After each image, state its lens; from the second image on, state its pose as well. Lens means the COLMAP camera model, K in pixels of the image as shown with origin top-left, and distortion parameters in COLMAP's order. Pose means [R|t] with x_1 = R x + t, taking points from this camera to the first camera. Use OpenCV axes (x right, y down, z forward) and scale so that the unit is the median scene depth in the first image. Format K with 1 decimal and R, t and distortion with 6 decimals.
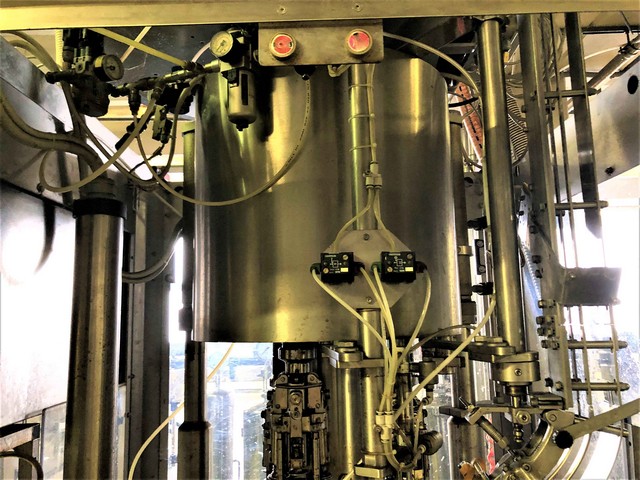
lens RADIAL K [[530.4, 0, 320.0], [0, 530.4, 240.0], [0, 0, 1]] dist [0.010996, -0.006742]
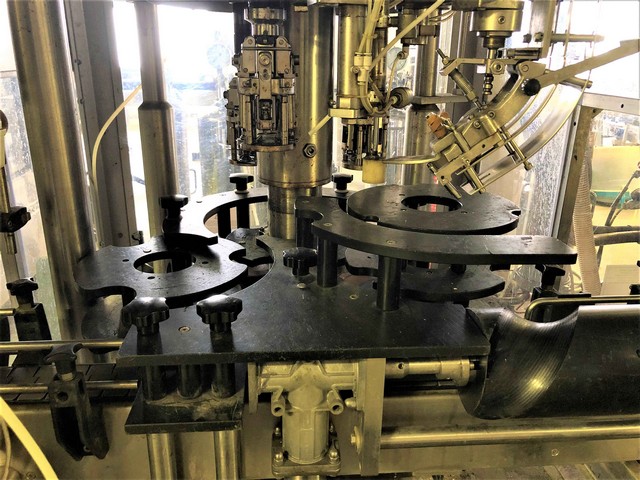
lens RADIAL K [[530.4, 0, 320.0], [0, 530.4, 240.0], [0, 0, 1]] dist [0.010996, -0.006742]
pose [[0.994824, 0.005723, 0.101449, -0.041898], [-0.052388, 0.884375, 0.463828, 0.135995], [-0.087064, -0.466742, 0.880098, -0.010139]]
